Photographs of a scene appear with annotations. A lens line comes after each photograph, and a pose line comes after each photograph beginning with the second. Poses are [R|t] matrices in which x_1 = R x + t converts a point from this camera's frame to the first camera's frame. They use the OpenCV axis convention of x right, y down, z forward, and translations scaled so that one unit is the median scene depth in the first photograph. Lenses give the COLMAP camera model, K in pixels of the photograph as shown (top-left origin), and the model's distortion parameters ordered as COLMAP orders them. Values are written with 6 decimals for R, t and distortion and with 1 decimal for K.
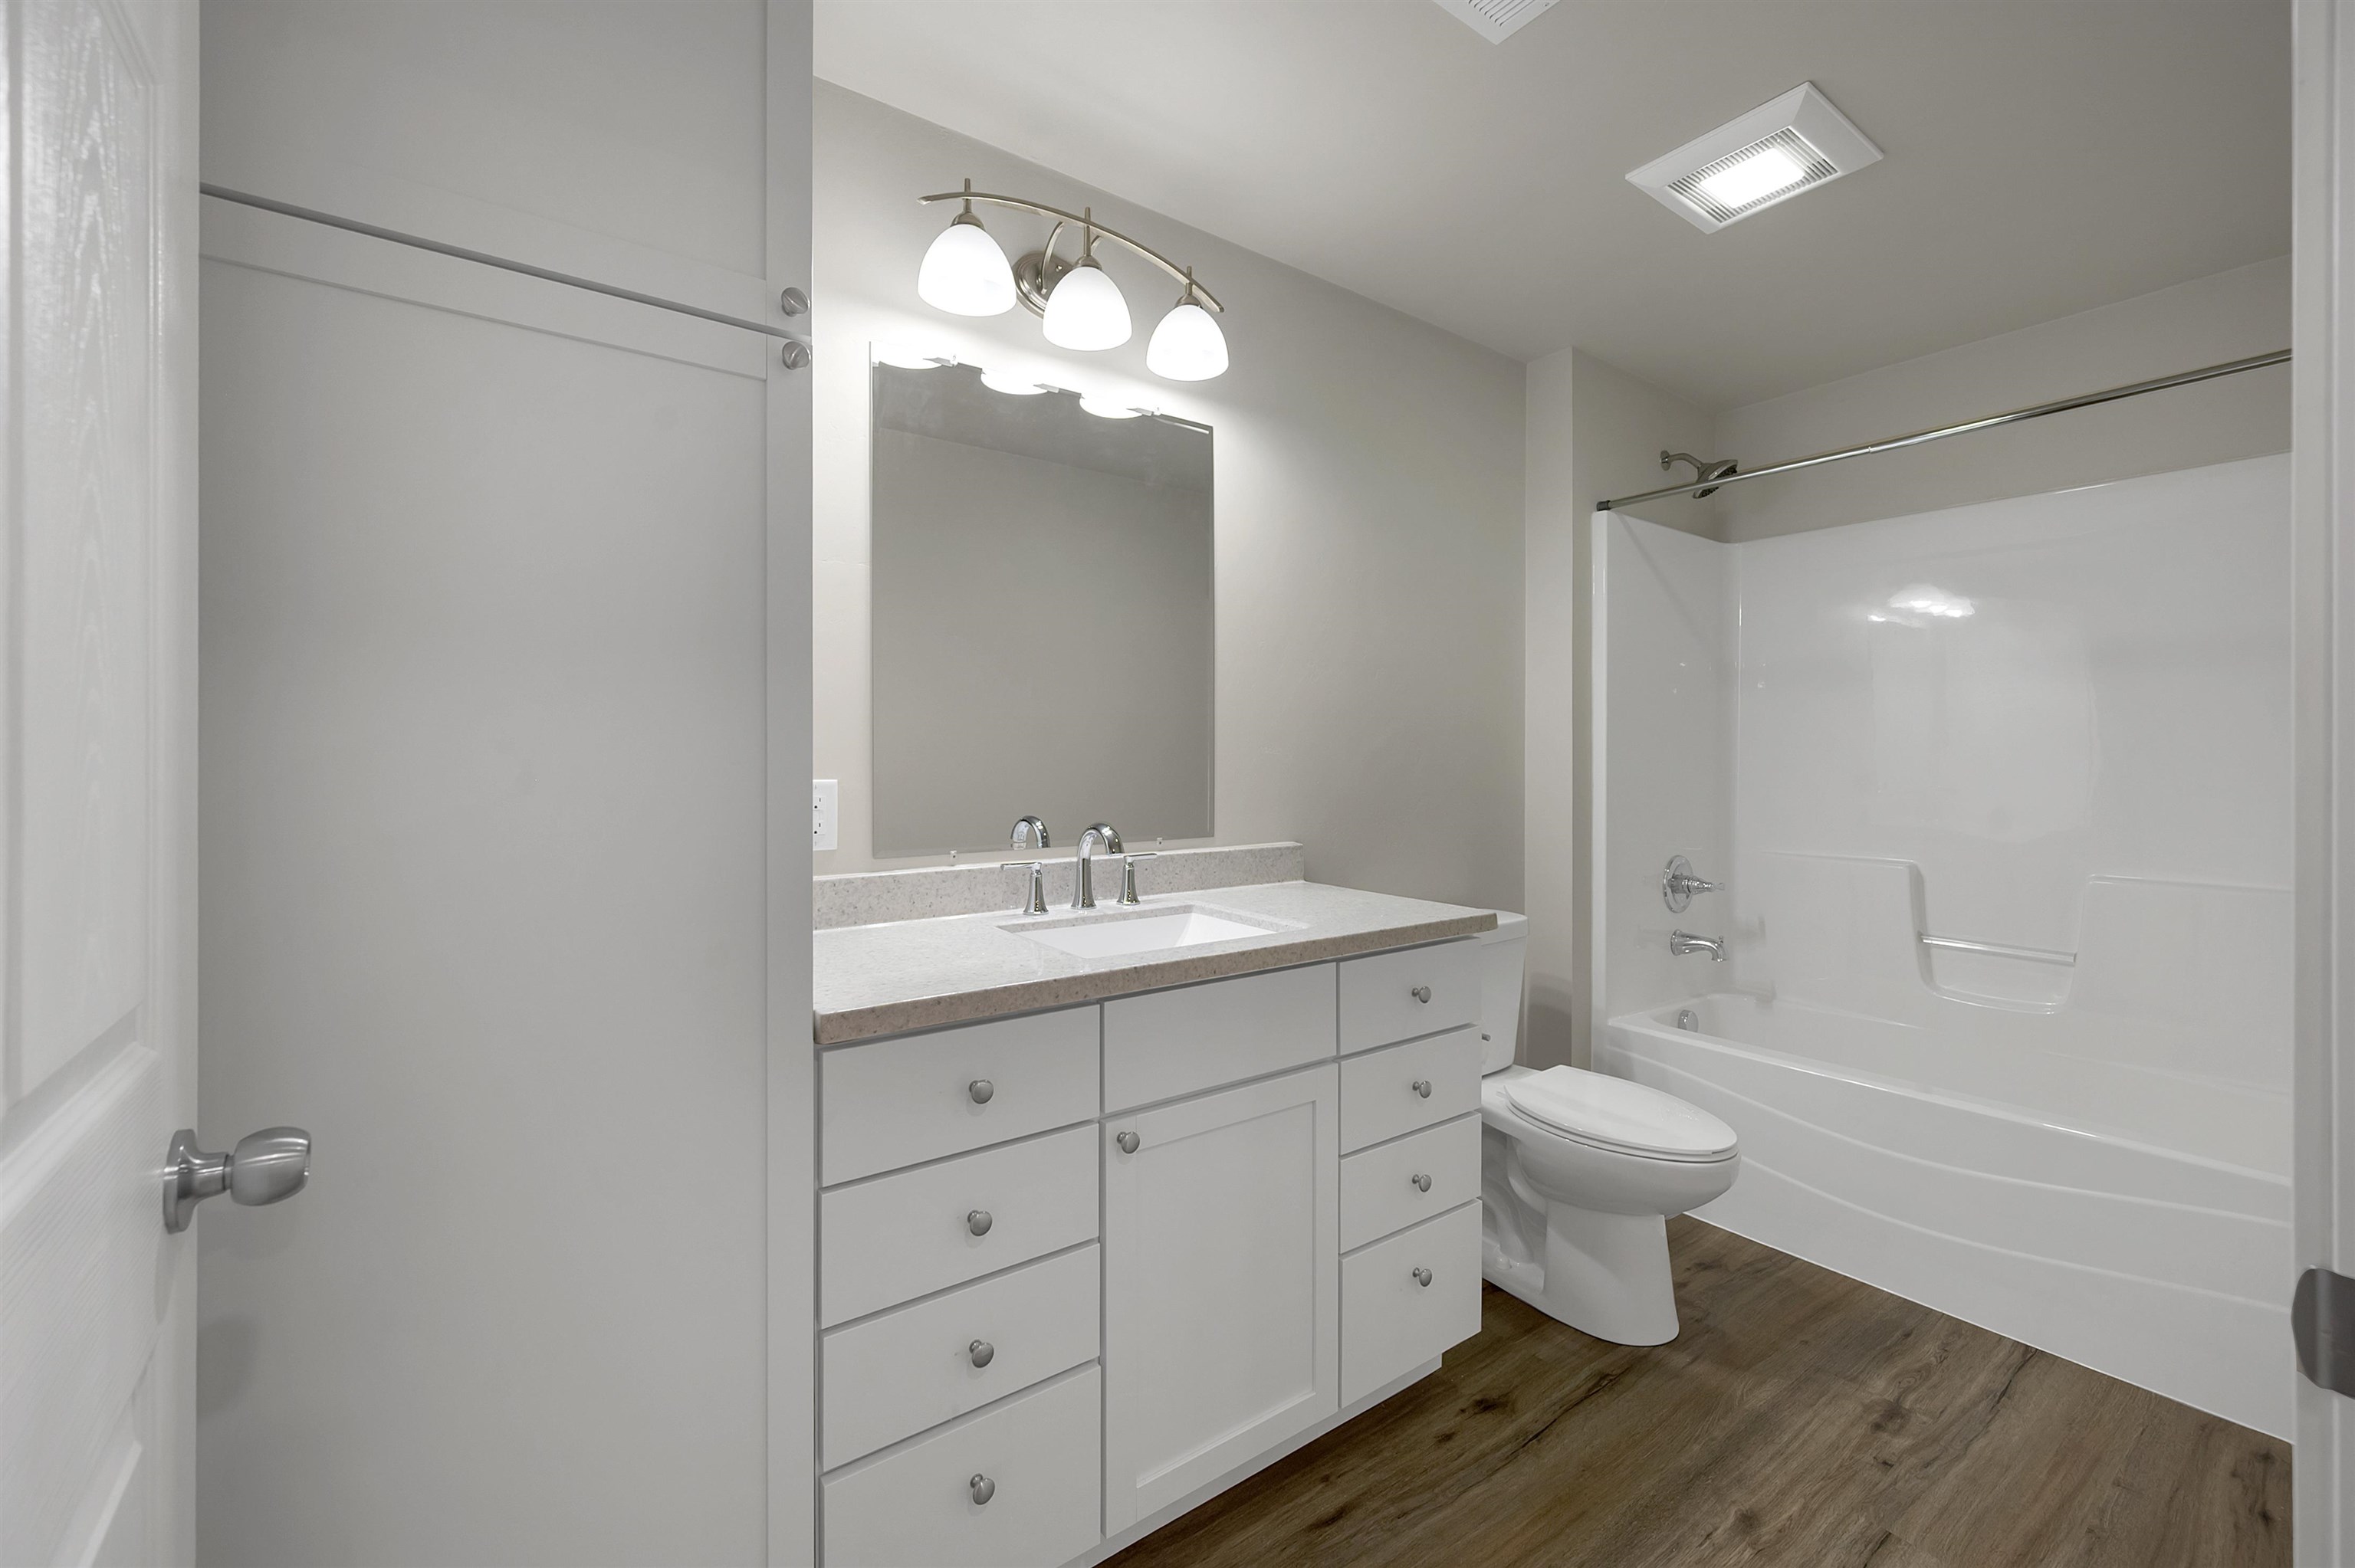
lens RADIAL K [[980.2, 0, 1179.9], [0, 980.2, 766.6], [0, 0, 1]] dist [-0.003723, -0.000136]
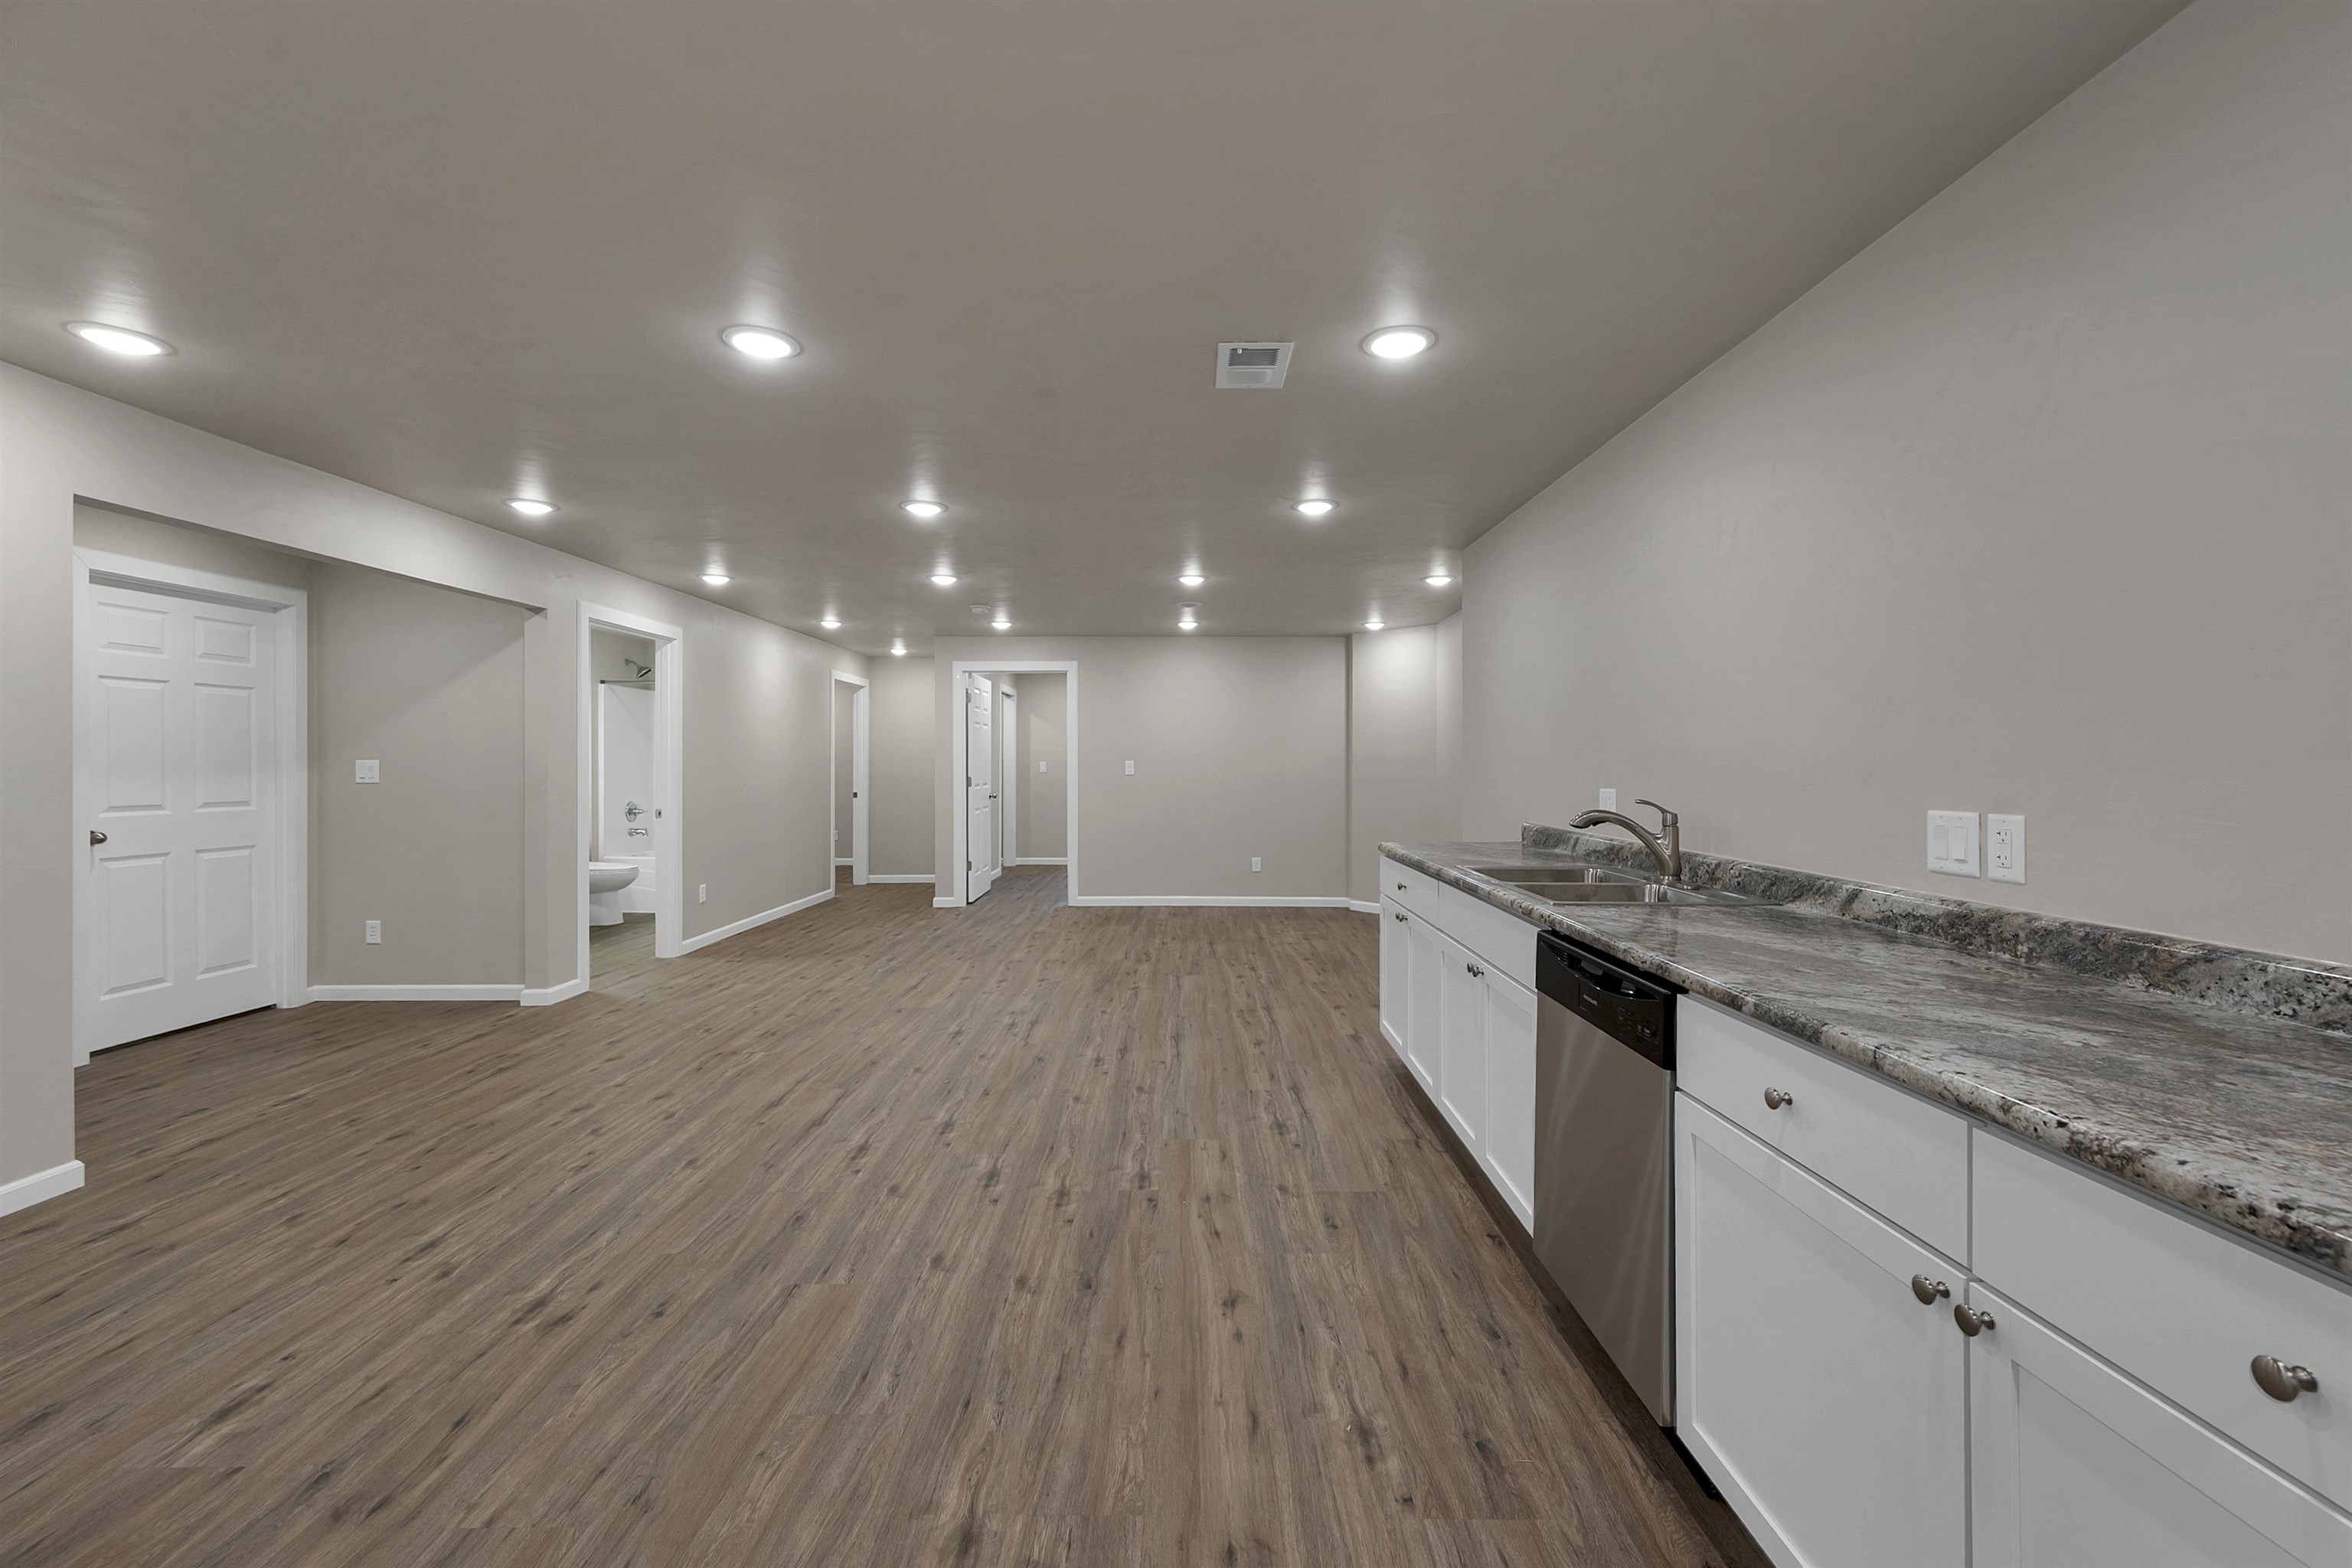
lens RADIAL K [[933.1, 0, 1171.7], [0, 933.1, 766.6], [0, 0, 1]] dist [-0.001390, -0.000094]
pose [[0.587134, -0.001452, 0.809488, -0.766347], [0.003860, 0.999992, -0.001006, -0.002565], [-0.809481, 0.003716, 0.587135, -1.869393]]
